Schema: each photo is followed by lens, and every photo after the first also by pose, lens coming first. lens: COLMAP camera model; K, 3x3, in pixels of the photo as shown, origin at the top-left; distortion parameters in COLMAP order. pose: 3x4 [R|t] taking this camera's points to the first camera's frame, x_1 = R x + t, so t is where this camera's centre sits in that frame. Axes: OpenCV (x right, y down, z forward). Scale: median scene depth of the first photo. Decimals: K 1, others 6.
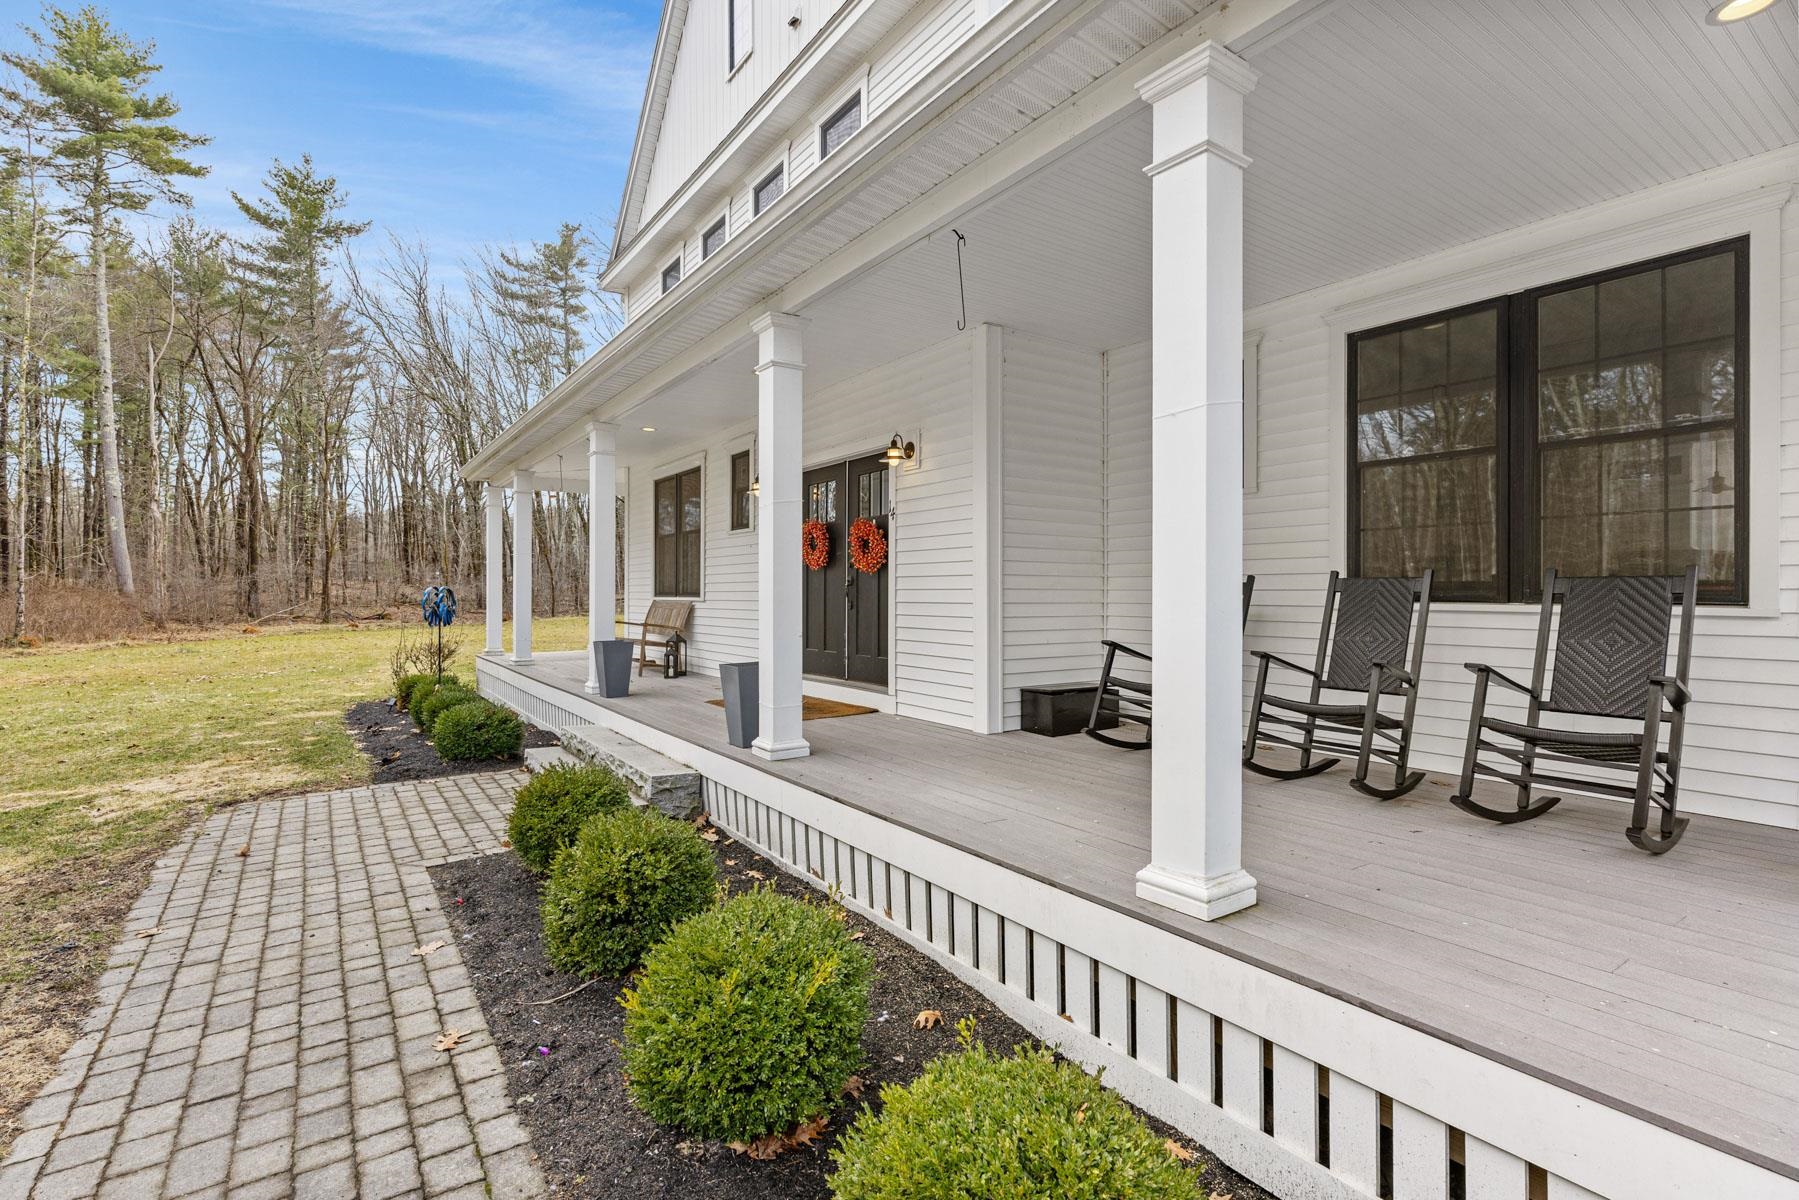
lens RADIAL K [[866.1, 0, 899.5], [0, 866.1, 600.0], [0, 0, 1]] dist [0.000680, -0.000071]
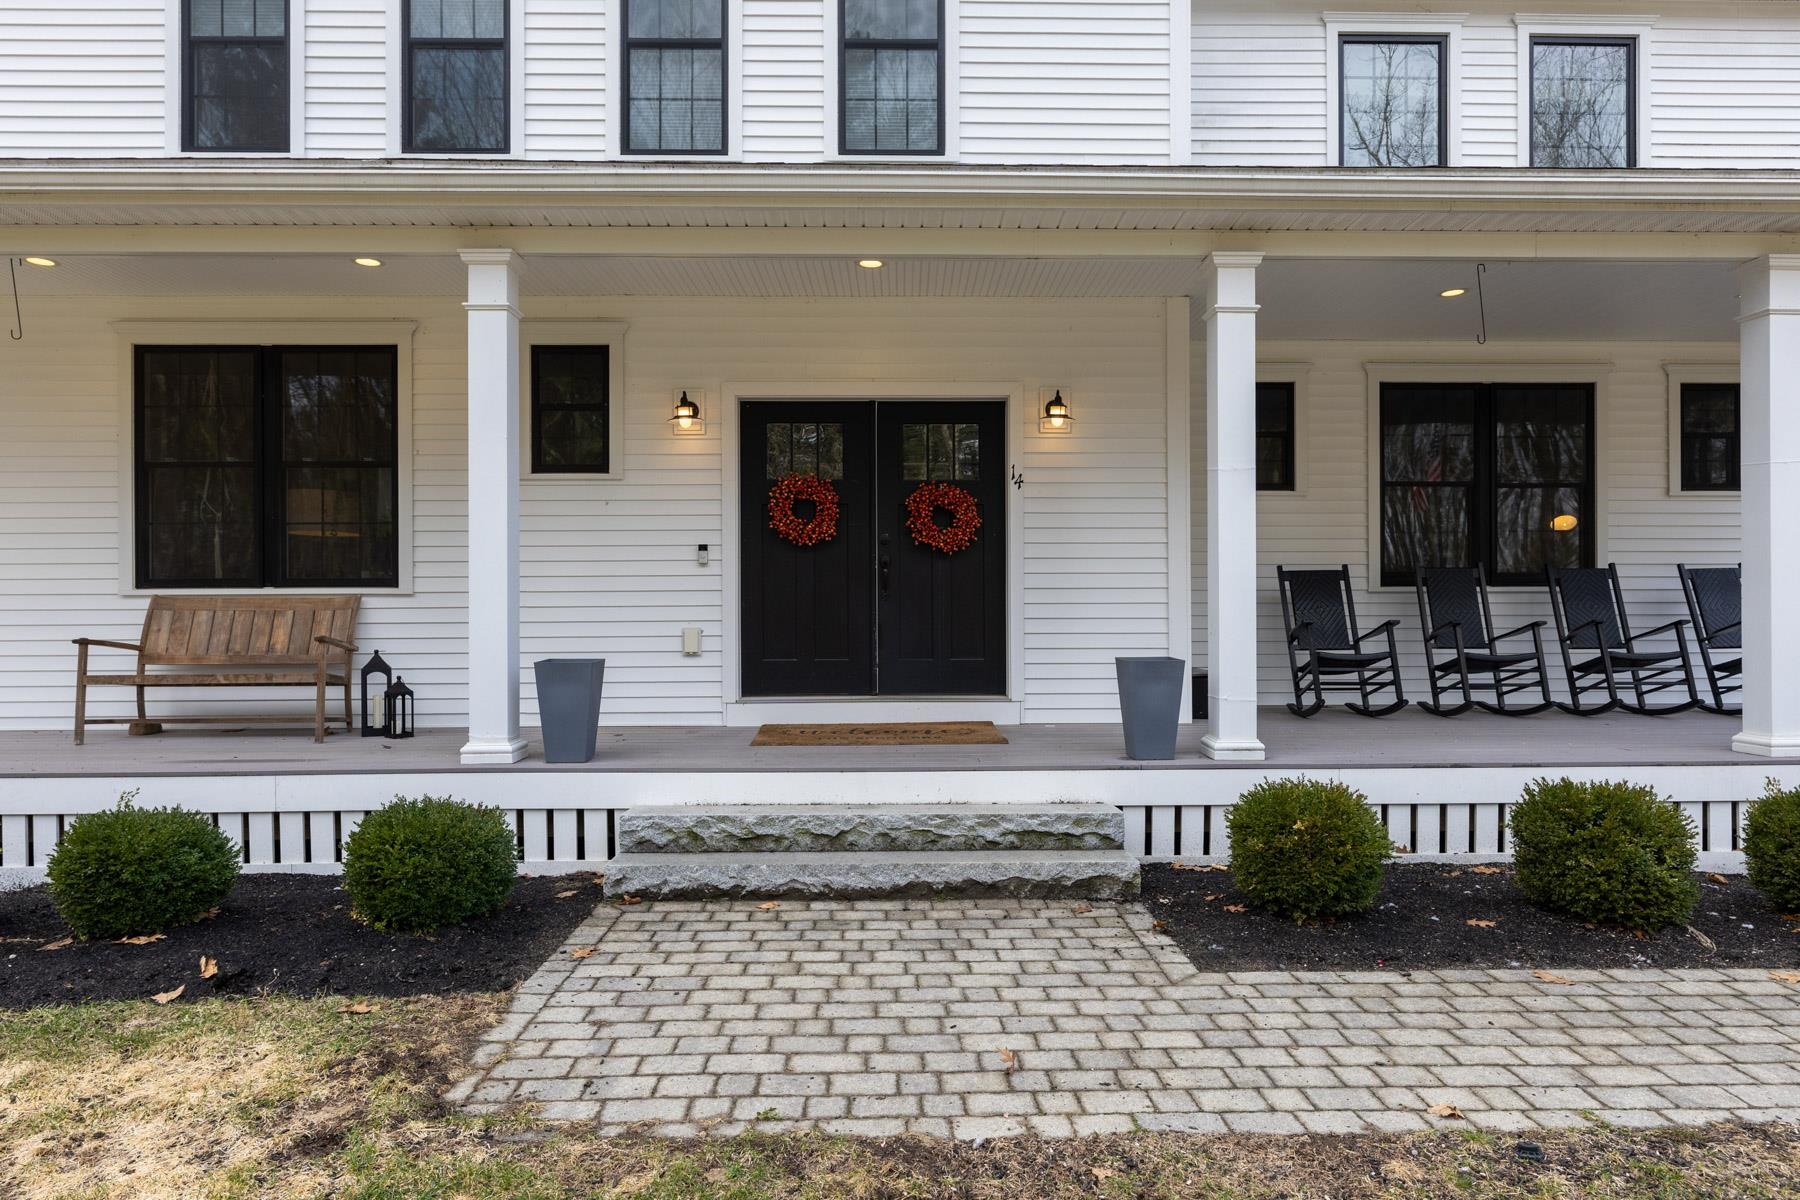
lens RADIAL K [[1141.9, 0, 900.0], [0, 1141.9, 600.0], [0, 0, 1]] dist [-0.000307, 0.000602]
pose [[0.540734, -0.005312, 0.841177, -0.861807], [0.015126, 0.999880, -0.003409, 0.013648], [-0.841057, 0.014567, 0.540750, 0.440100]]
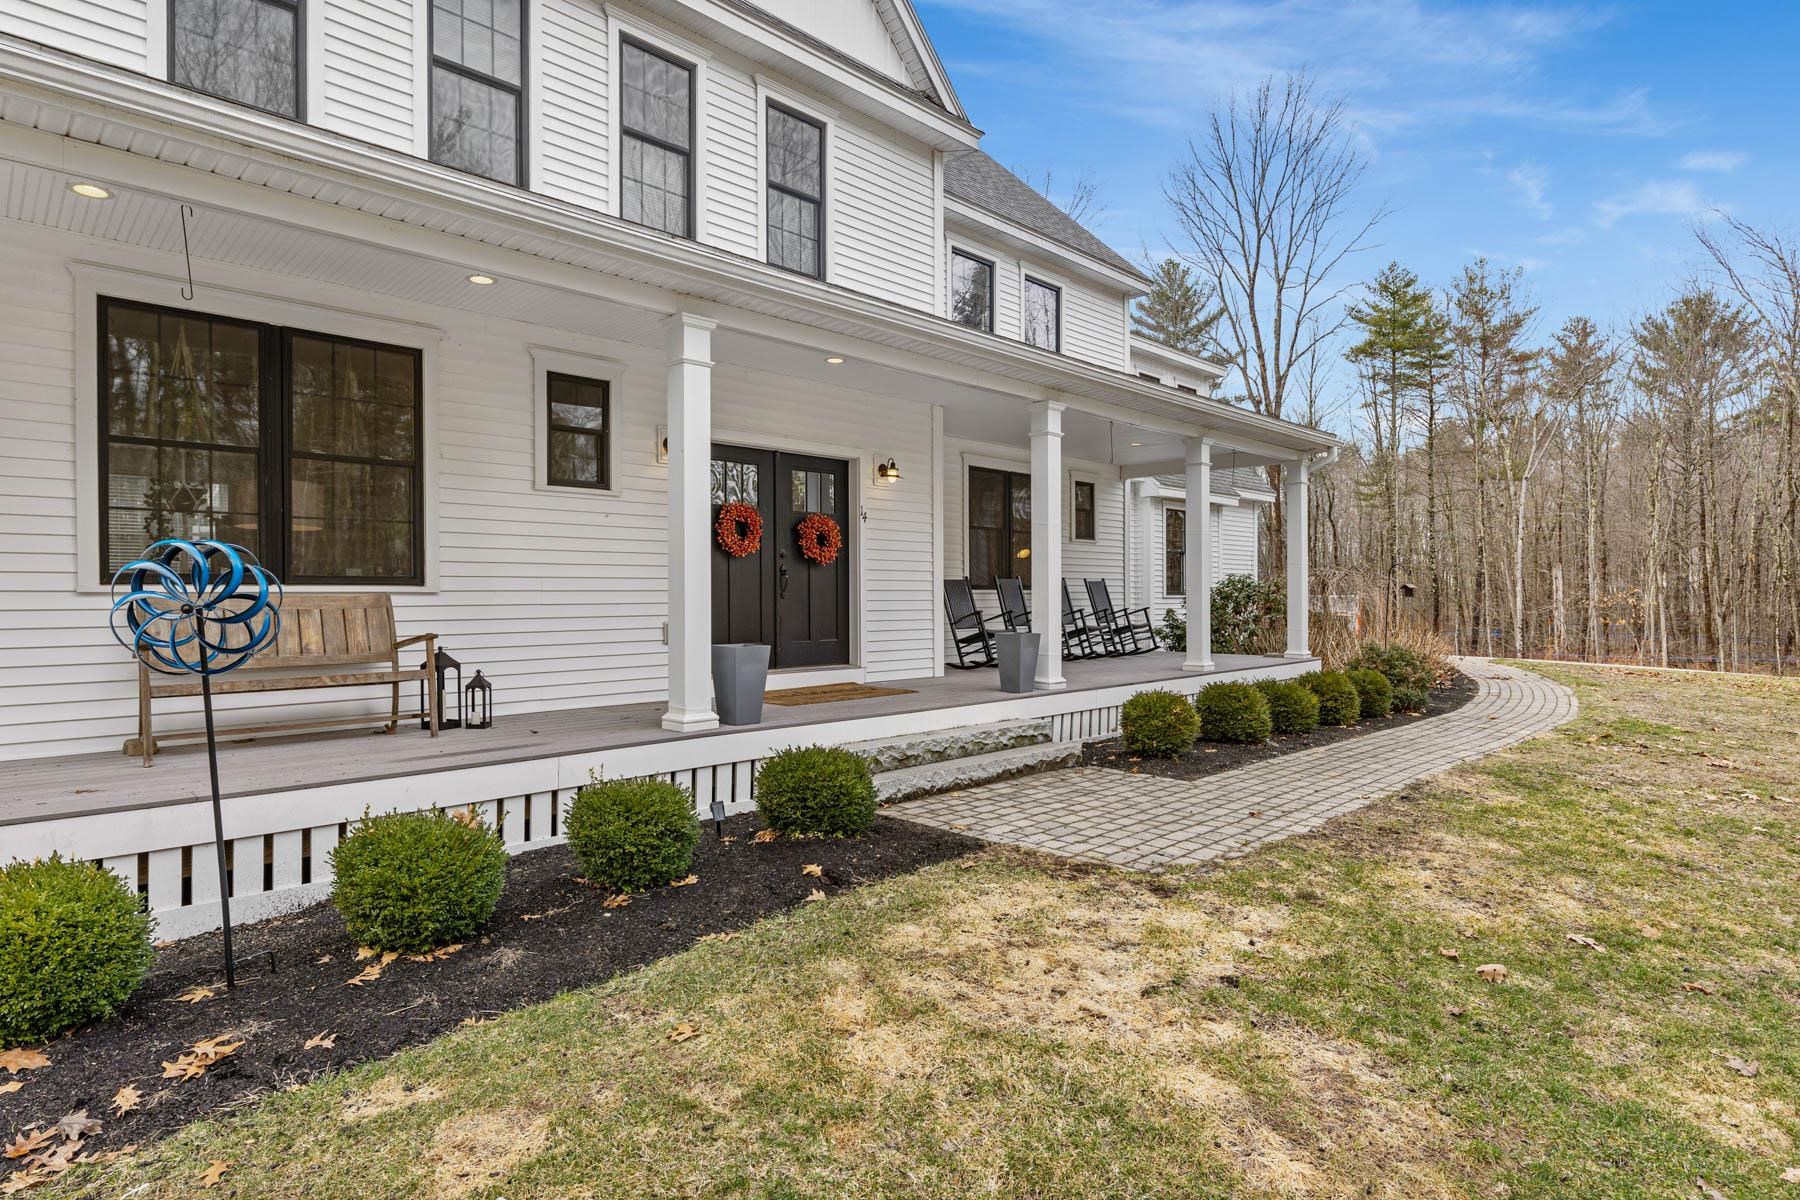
lens RADIAL K [[1011.2, 0, 900.0], [0, 1011.2, 600.0], [0, 0, 1]] dist [-0.002972, -0.000618]
pose [[-0.213808, -0.003954, 0.976868, -1.214472], [0.015445, 0.999853, 0.007427, 0.005364], [-0.976754, 0.016676, -0.213716, 1.091561]]
